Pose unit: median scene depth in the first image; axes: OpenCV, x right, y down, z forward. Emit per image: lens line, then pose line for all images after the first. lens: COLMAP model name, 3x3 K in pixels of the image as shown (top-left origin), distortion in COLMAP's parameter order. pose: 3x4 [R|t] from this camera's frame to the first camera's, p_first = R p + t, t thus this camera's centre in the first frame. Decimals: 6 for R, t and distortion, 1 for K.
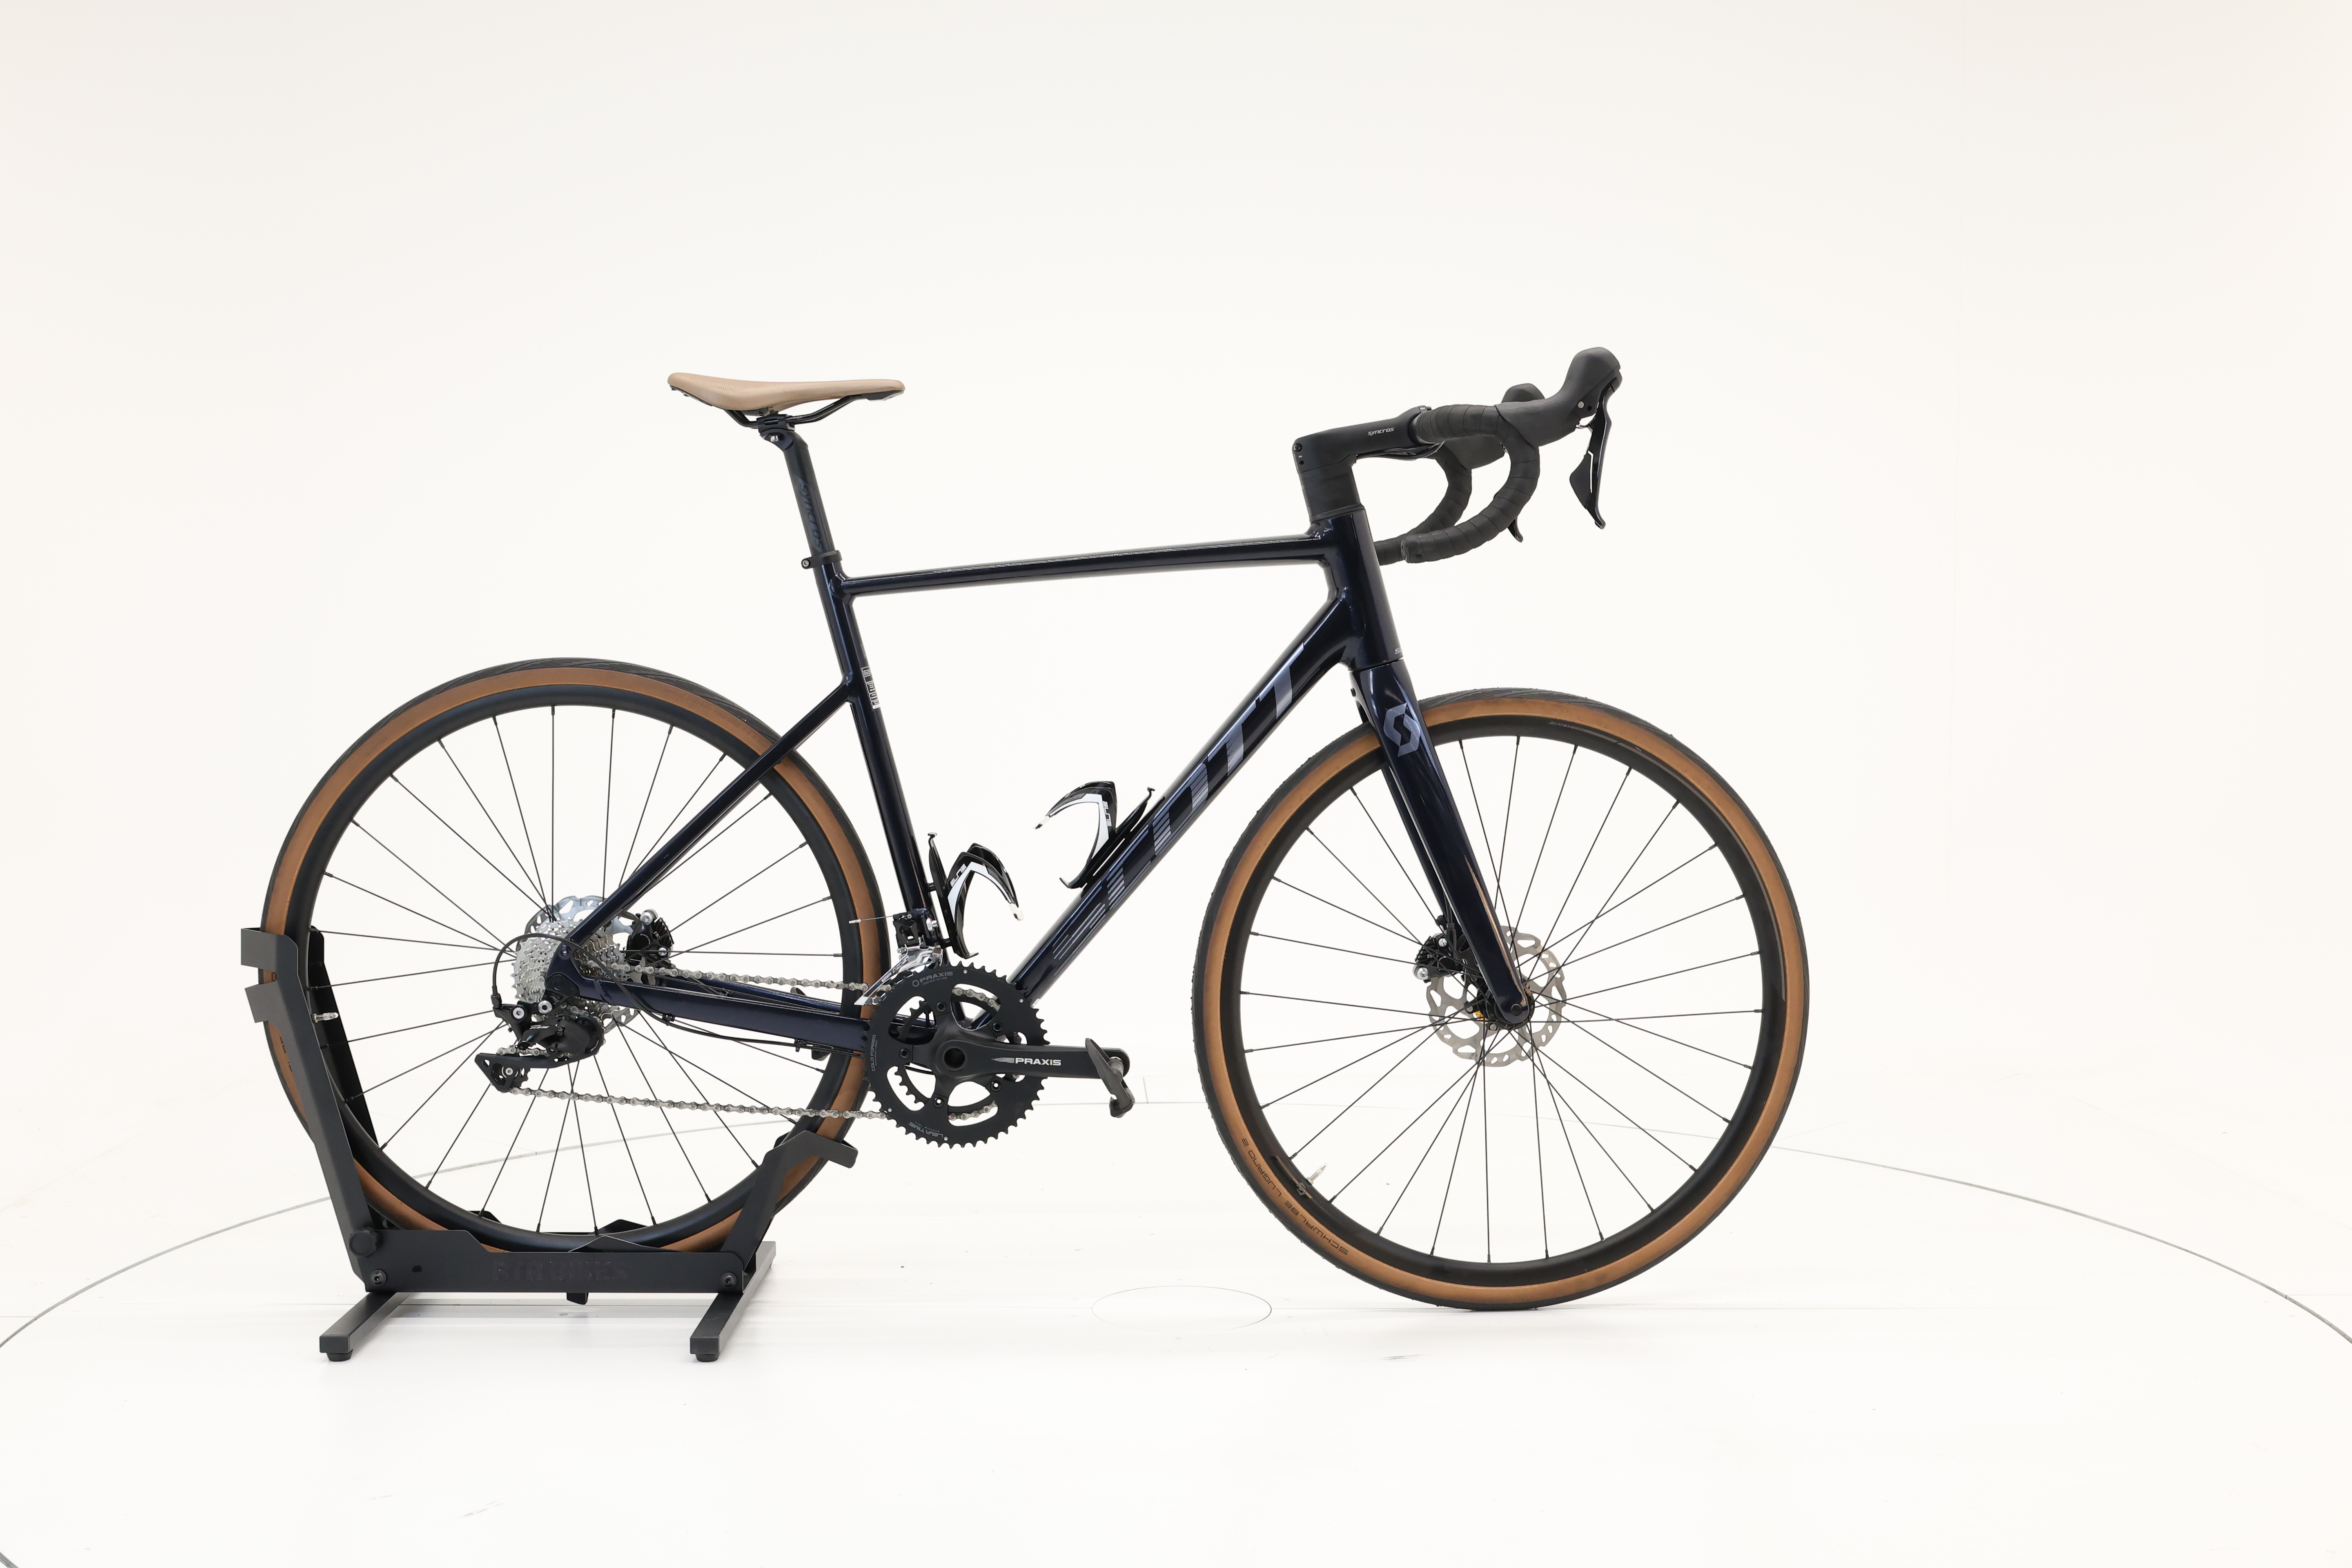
lens RADIAL K [[2869.1, 0, 1190.3], [0, 2869.1, 793.4], [0, 0, 1]] dist [0.081092, 0.000000]
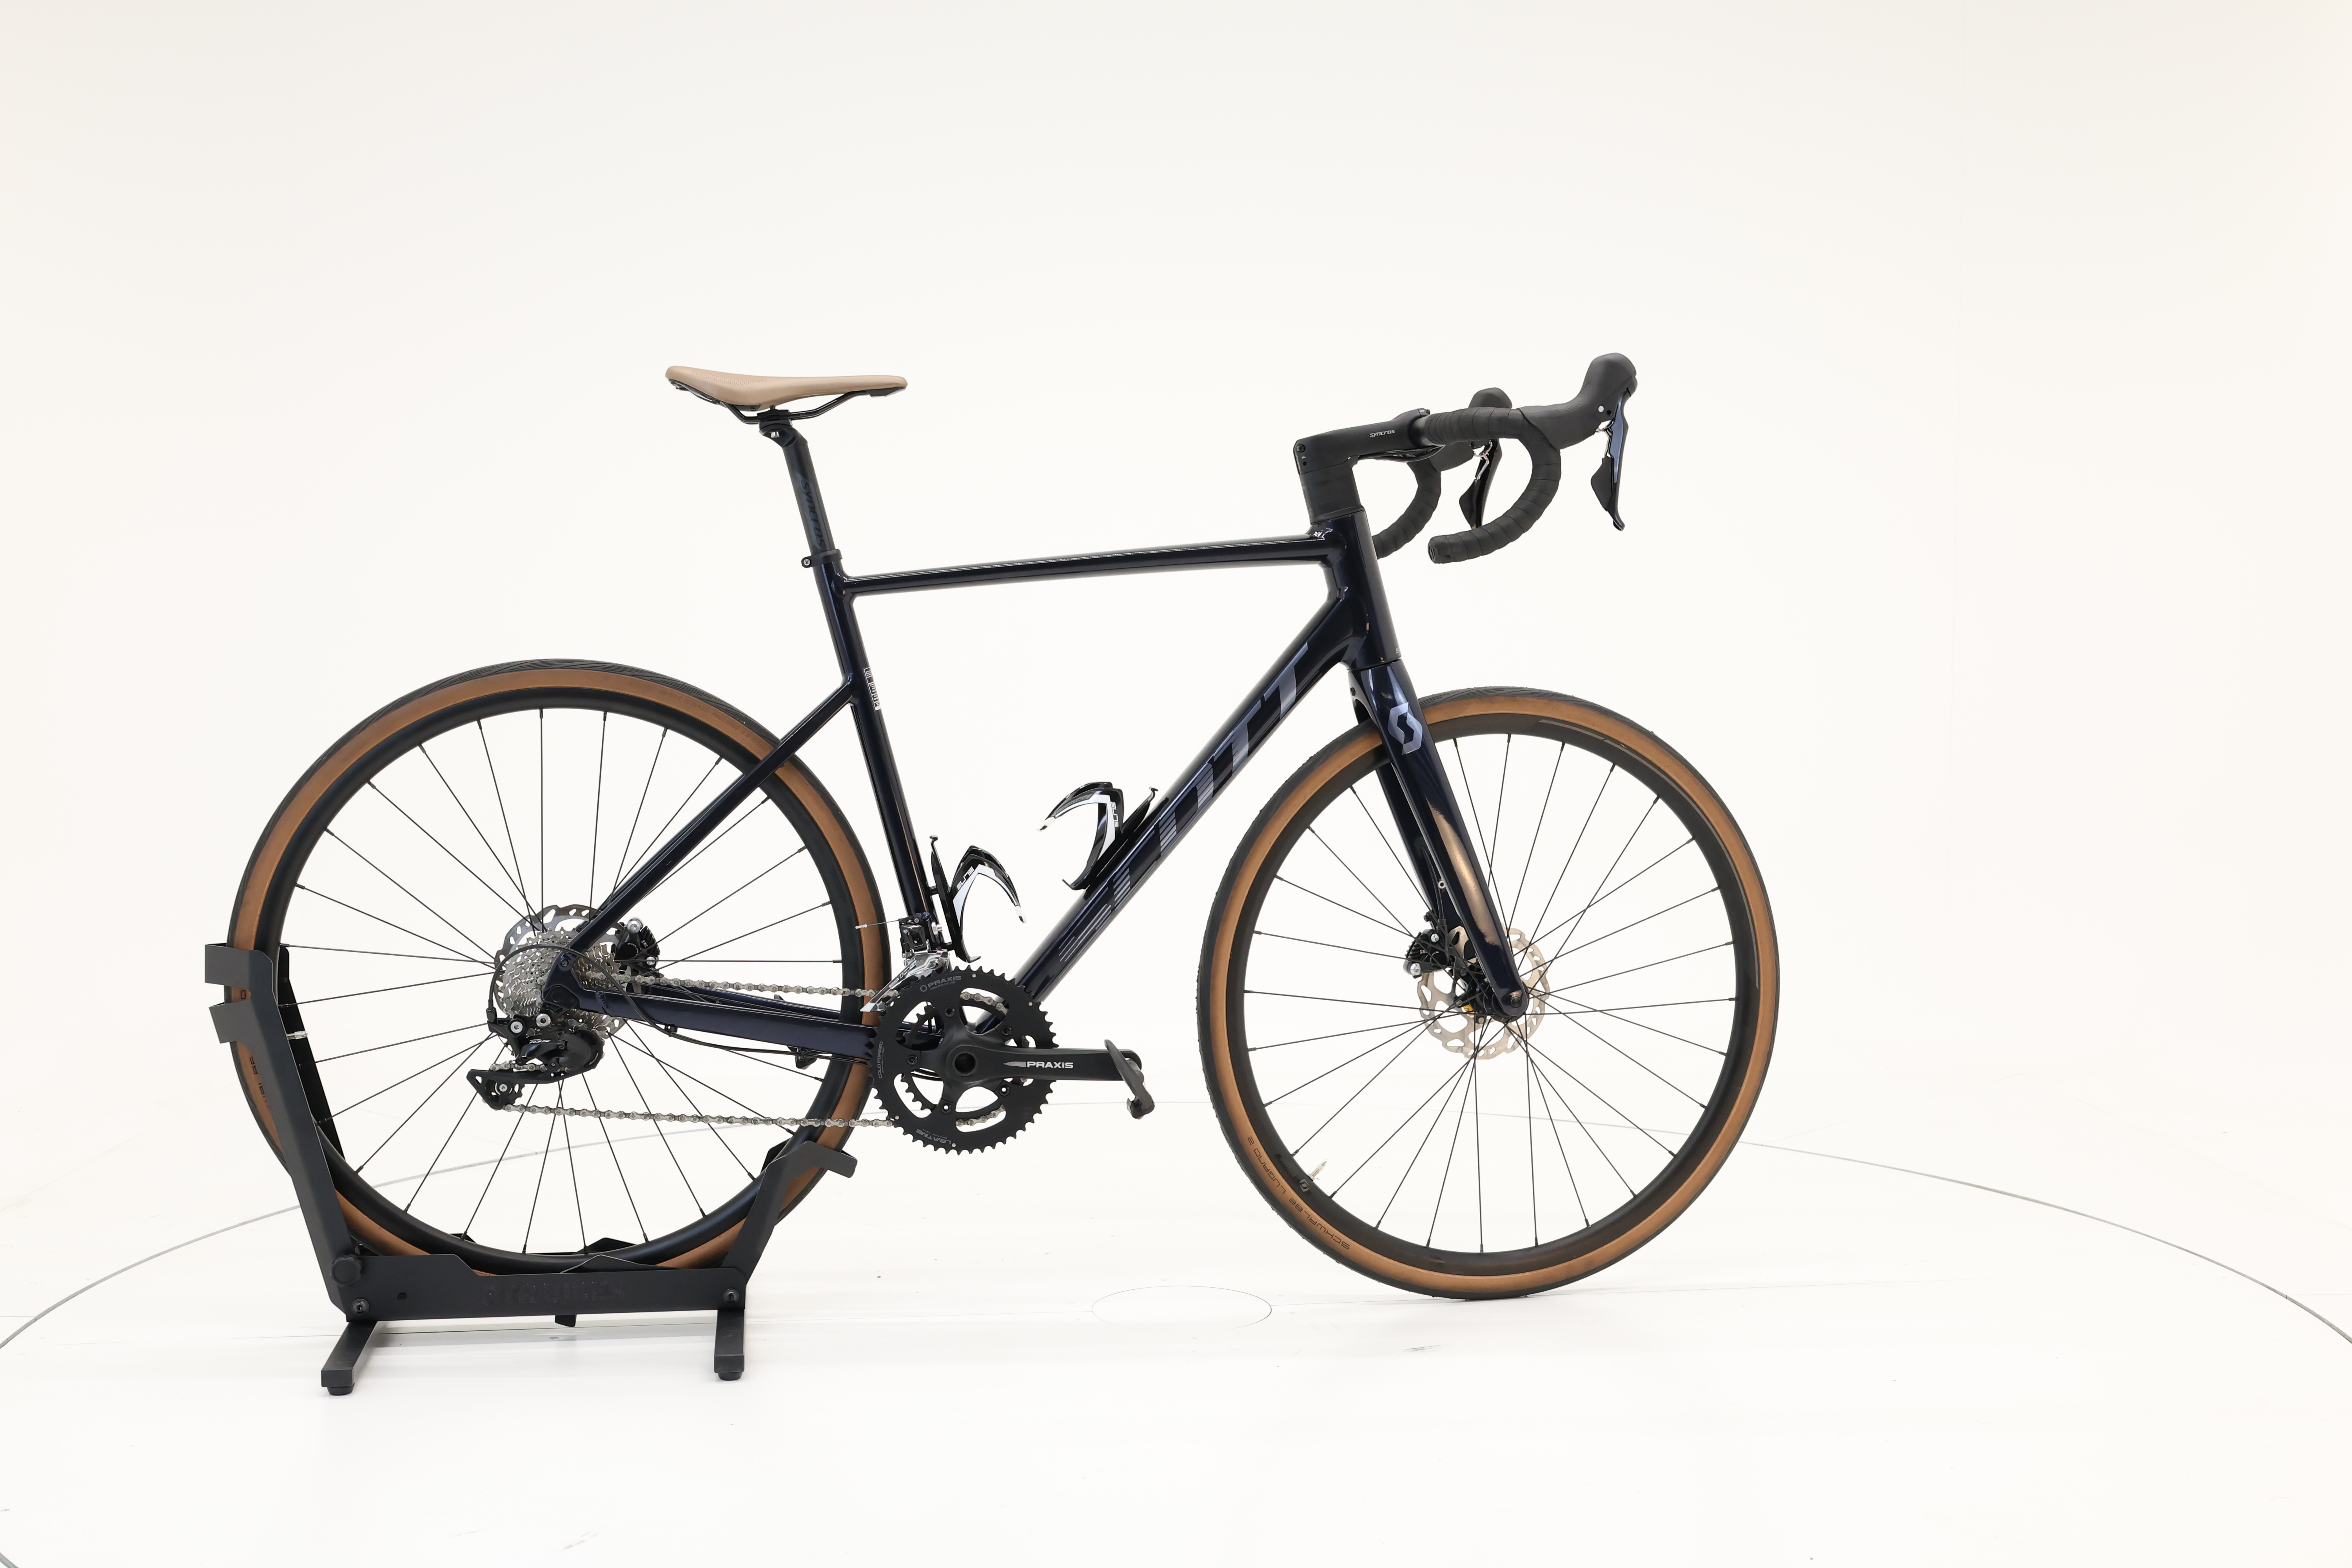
lens RADIAL K [[2869.1, 0, 1158.2], [0, 2869.1, 780.6], [0, 0, 1]] dist [0.081092, 0.000000]
pose [[0.988853, -0.008868, 0.148628, -0.159728], [0.008429, 0.999958, 0.003580, -0.007981], [-0.148653, -0.002287, 0.988887, 0.013410]]
